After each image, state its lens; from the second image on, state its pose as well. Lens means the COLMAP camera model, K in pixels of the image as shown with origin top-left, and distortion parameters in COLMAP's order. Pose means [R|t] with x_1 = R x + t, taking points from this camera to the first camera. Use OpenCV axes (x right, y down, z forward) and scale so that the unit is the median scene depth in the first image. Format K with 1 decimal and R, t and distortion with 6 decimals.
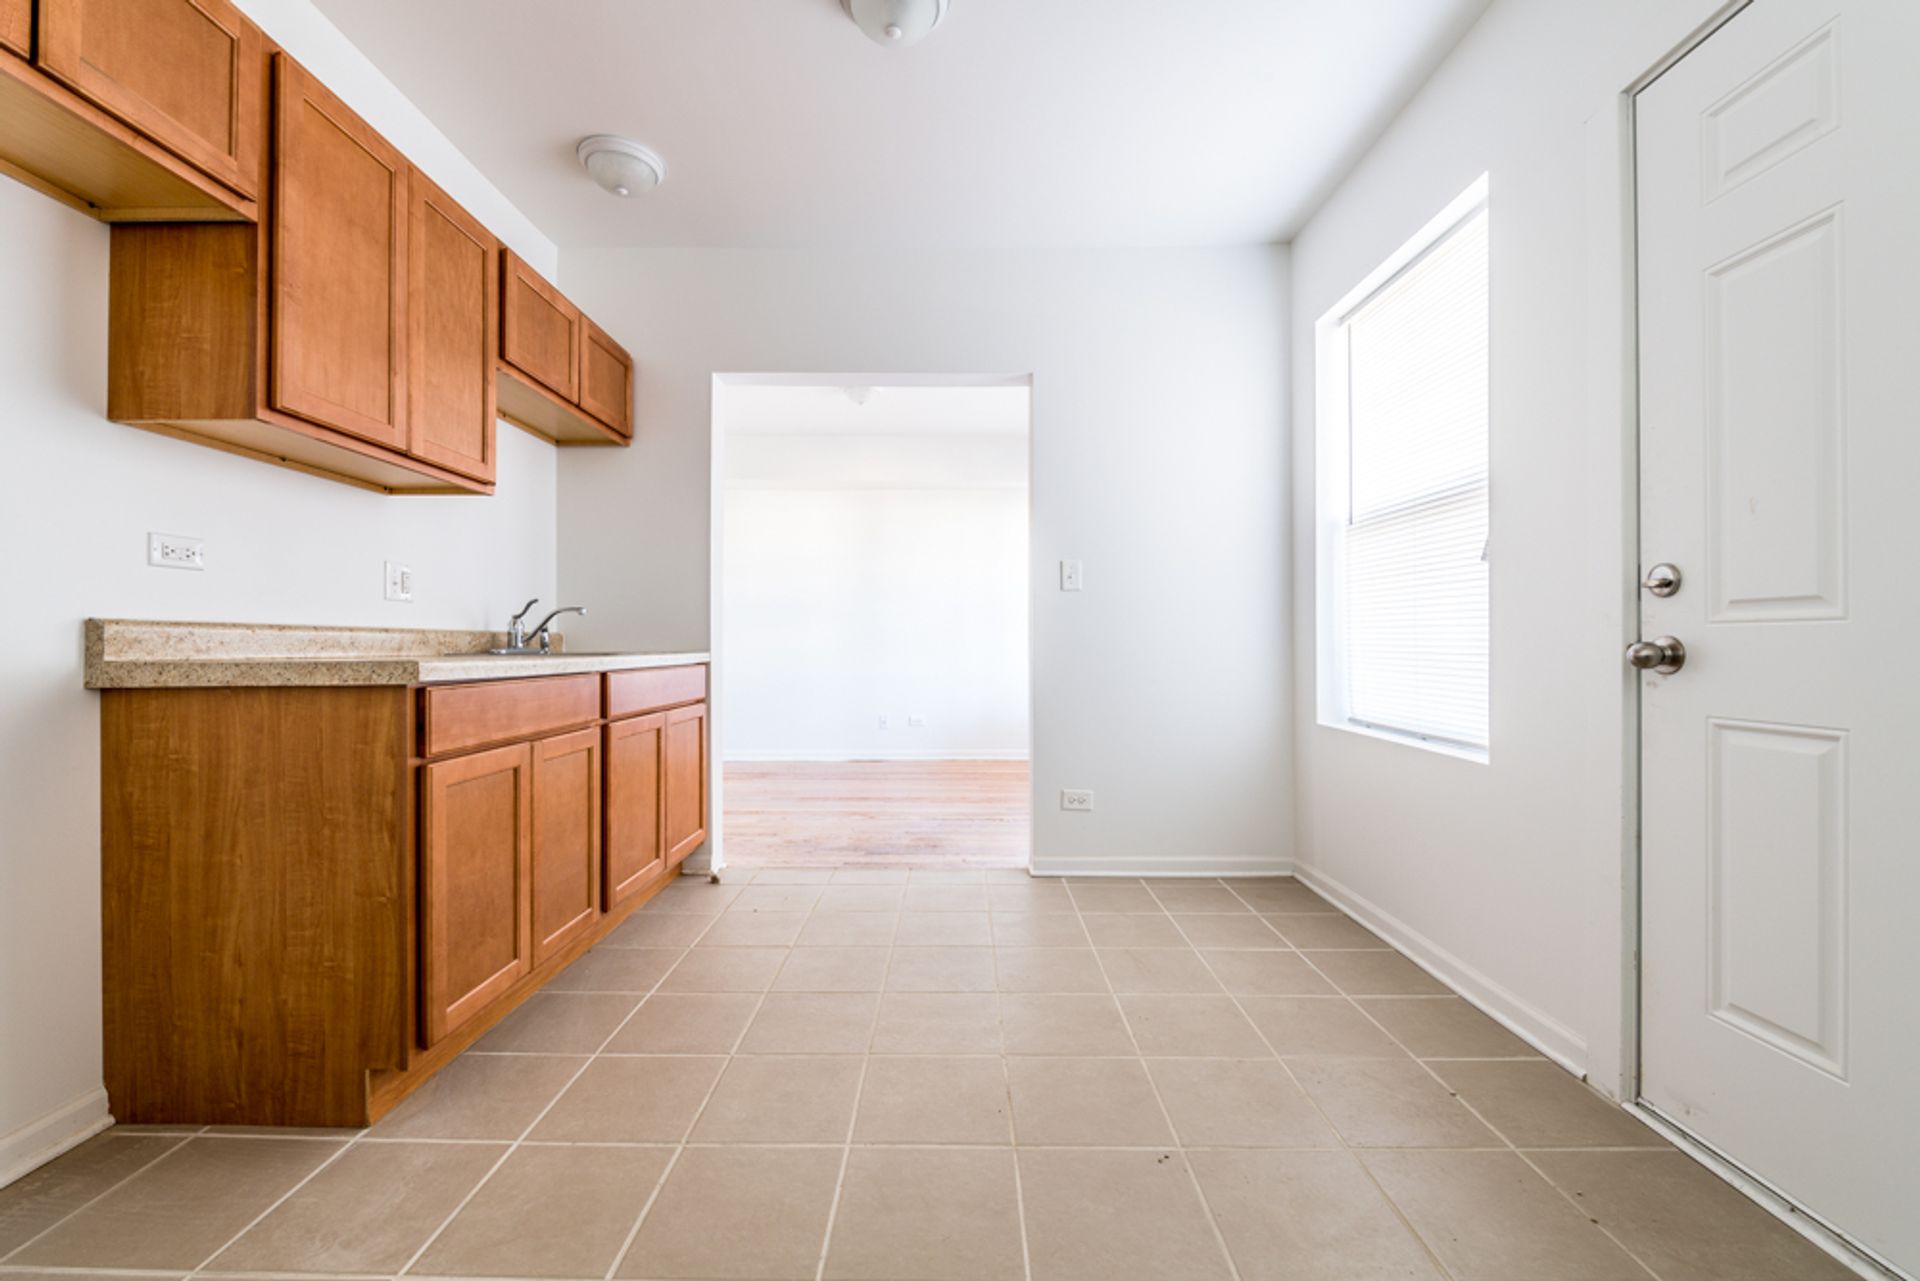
lens RADIAL K [[758.2, 0, 958.5], [0, 758.2, 641.1], [0, 0, 1]] dist [0.012423, -0.000334]
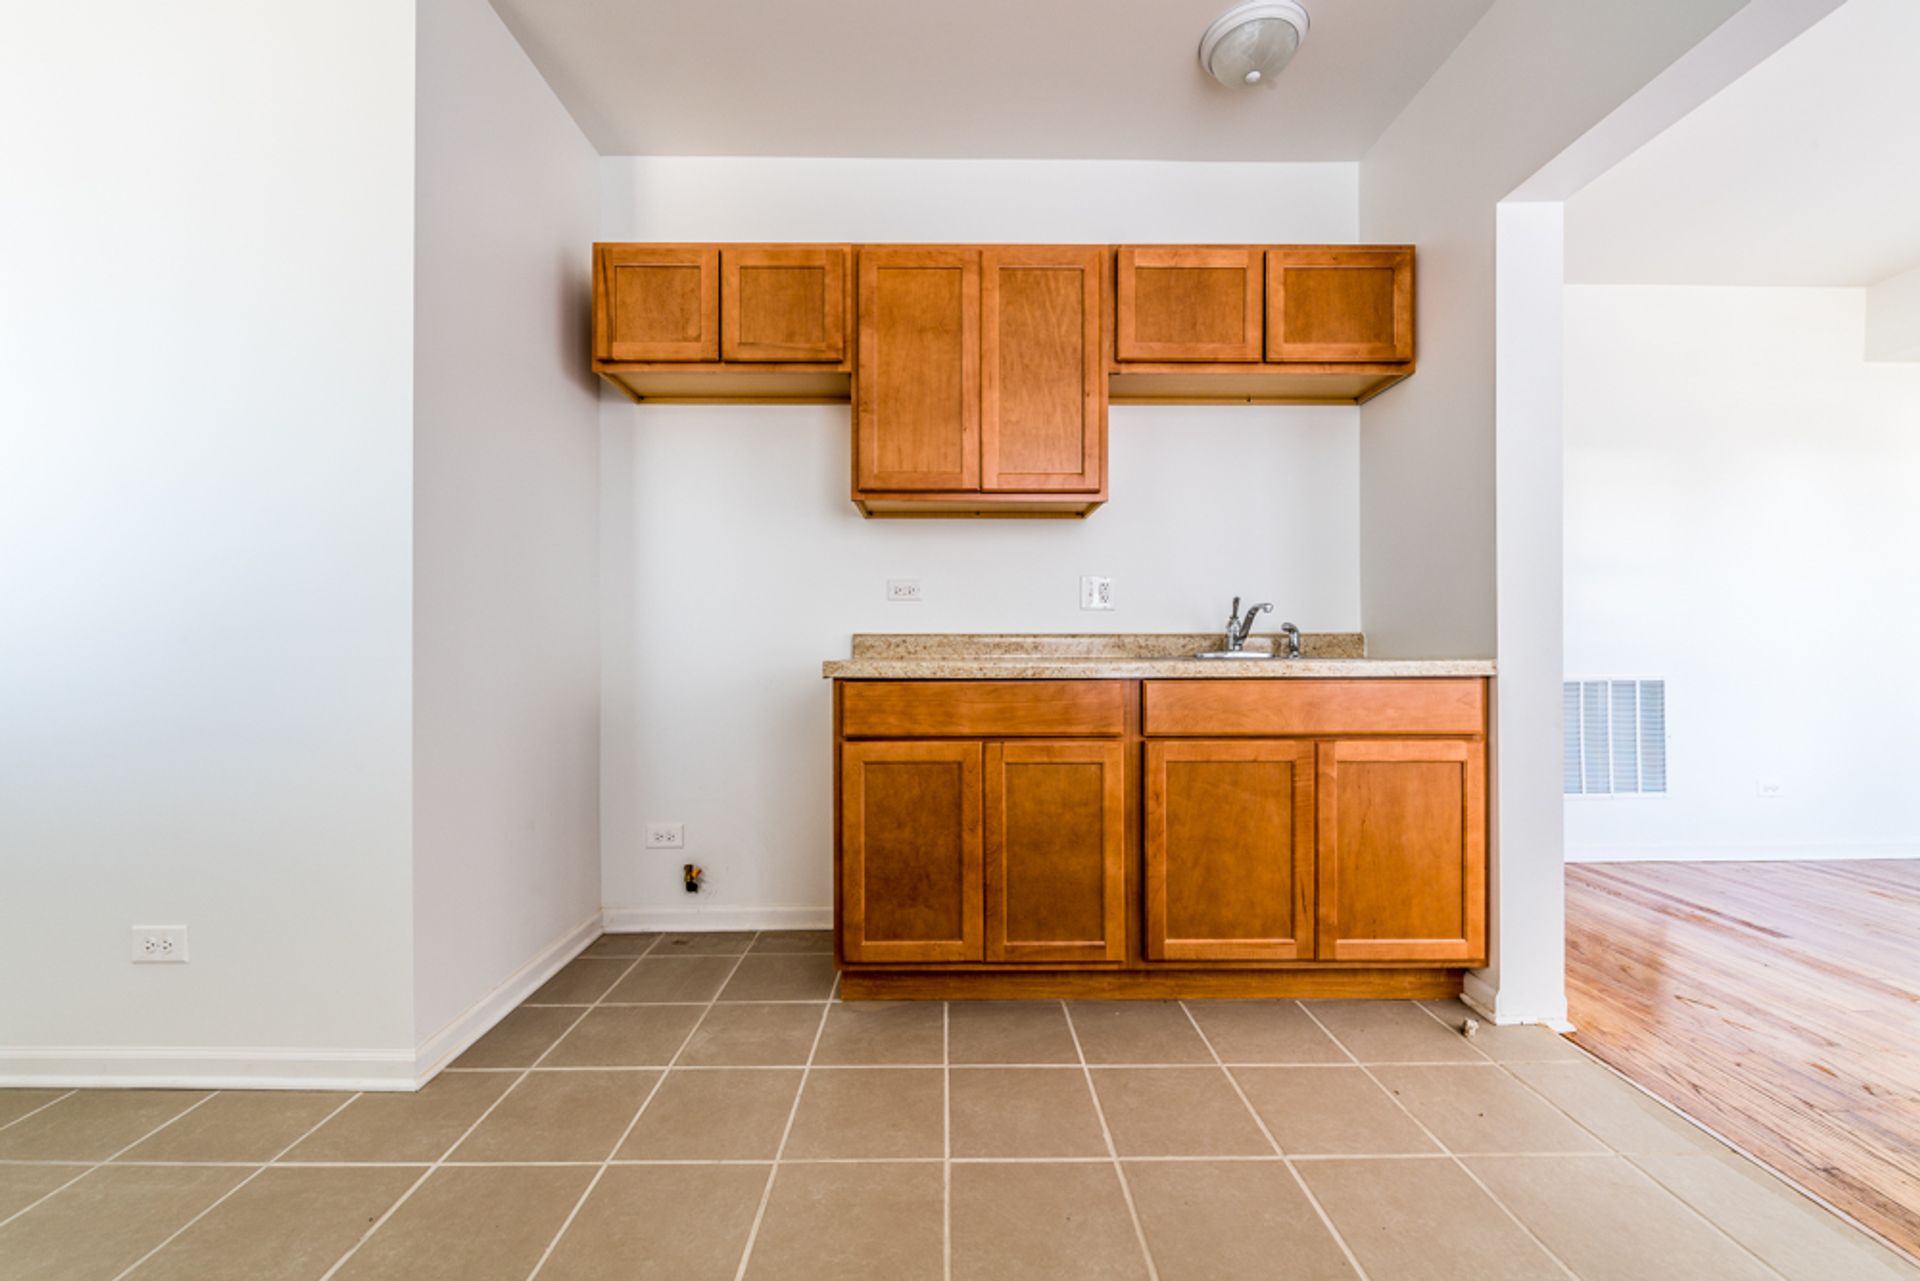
lens RADIAL K [[758.2, 0, 957.9], [0, 758.2, 643.7], [0, 0, 1]] dist [0.012423, -0.000334]
pose [[0.021526, -0.004021, -0.999760, 0.440806], [0.007224, 0.999966, -0.003867, 0.001572], [0.999742, -0.007139, 0.021554, 0.867631]]
